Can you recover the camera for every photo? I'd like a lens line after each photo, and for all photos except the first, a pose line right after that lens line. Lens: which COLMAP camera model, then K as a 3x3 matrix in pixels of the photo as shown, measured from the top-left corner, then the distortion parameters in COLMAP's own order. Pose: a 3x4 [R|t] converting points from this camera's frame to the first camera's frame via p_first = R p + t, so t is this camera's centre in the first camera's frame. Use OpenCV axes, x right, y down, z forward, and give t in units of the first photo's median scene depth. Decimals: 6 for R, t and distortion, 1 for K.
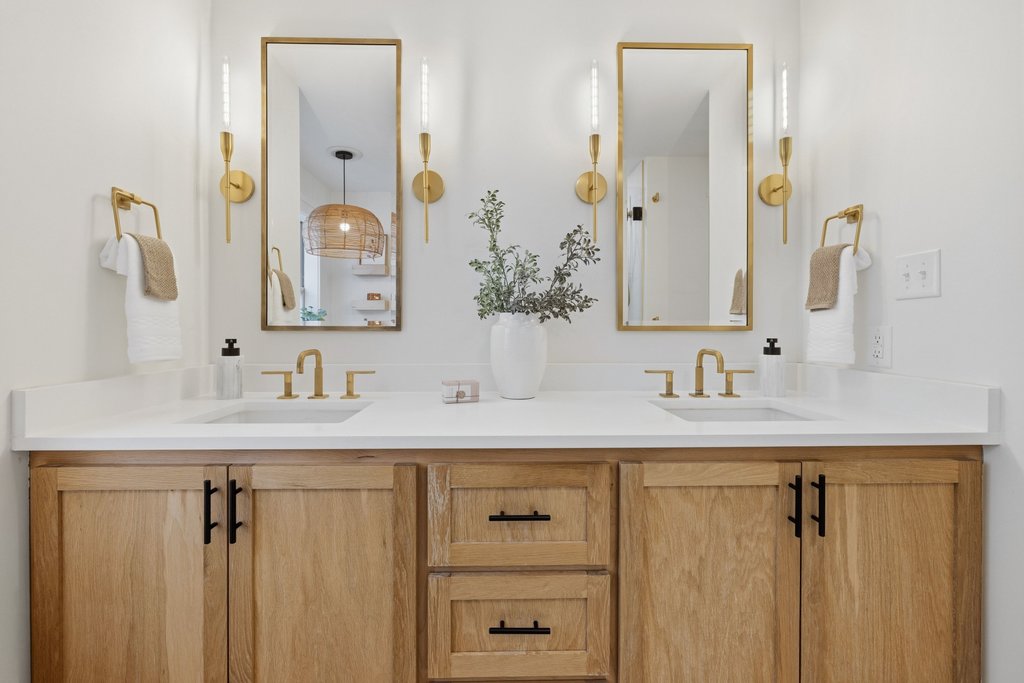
lens RADIAL K [[446.1, 0, 515.9], [0, 446.1, 329.3], [0, 0, 1]] dist [0.001609, 0.000466]
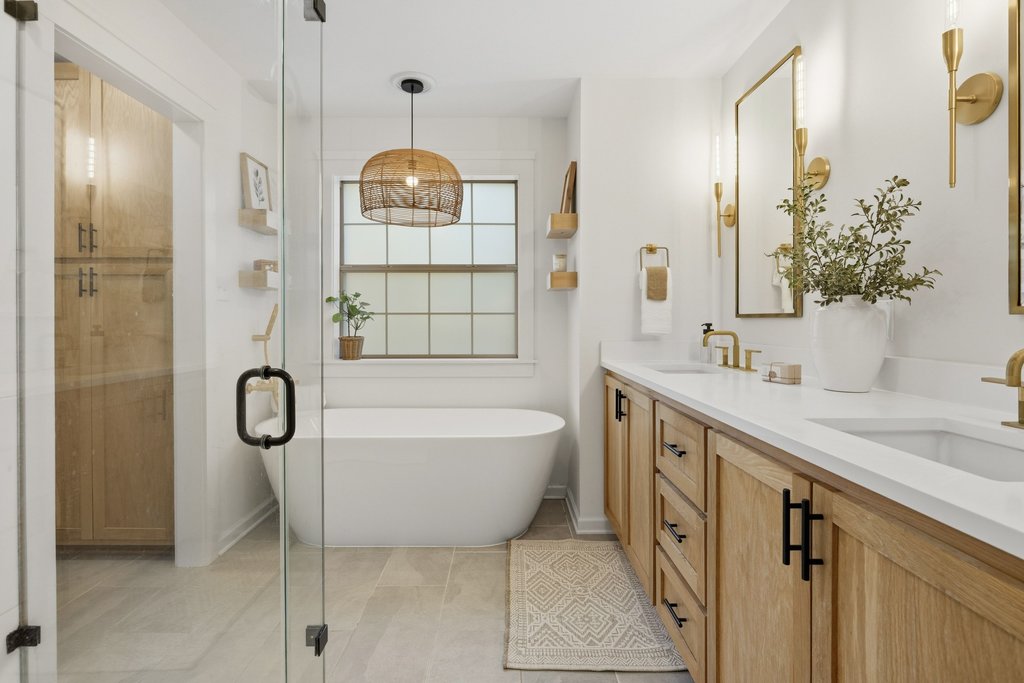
lens RADIAL K [[506.8, 0, 510.9], [0, 506.8, 322.5], [0, 0, 1]] dist [0.000352, 0.000085]
pose [[-0.008040, 0.002864, -0.999964, 1.242234], [0.003763, 0.999989, 0.002834, 0.013308], [0.999961, -0.003740, -0.008051, 0.404285]]
